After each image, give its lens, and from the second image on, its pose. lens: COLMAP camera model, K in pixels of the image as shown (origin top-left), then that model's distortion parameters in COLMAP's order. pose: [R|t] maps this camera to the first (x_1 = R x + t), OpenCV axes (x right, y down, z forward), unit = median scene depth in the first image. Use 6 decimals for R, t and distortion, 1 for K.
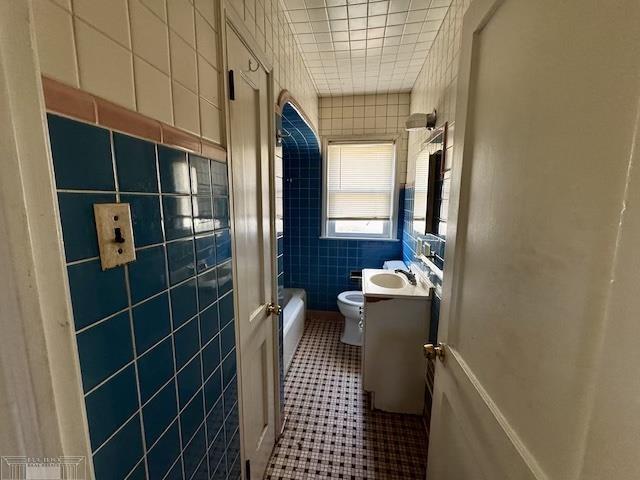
lens RADIAL K [[270.8, 0, 318.9], [0, 270.8, 239.4], [0, 0, 1]] dist [-0.002601, -0.000102]
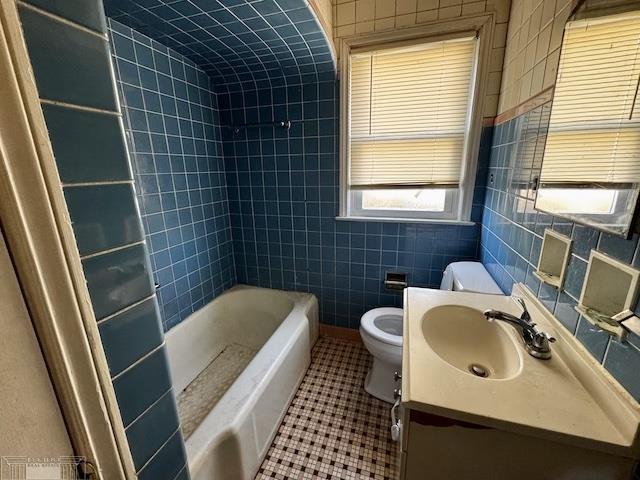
lens RADIAL K [[270.8, 0, 318.4], [0, 270.8, 240.9], [0, 0, 1]] dist [-0.002601, -0.000102]
pose [[0.987599, 0.012635, -0.156491, 0.062978], [0.005760, 0.993170, 0.116538, -0.028110], [0.156895, -0.115994, 0.980780, 0.387616]]
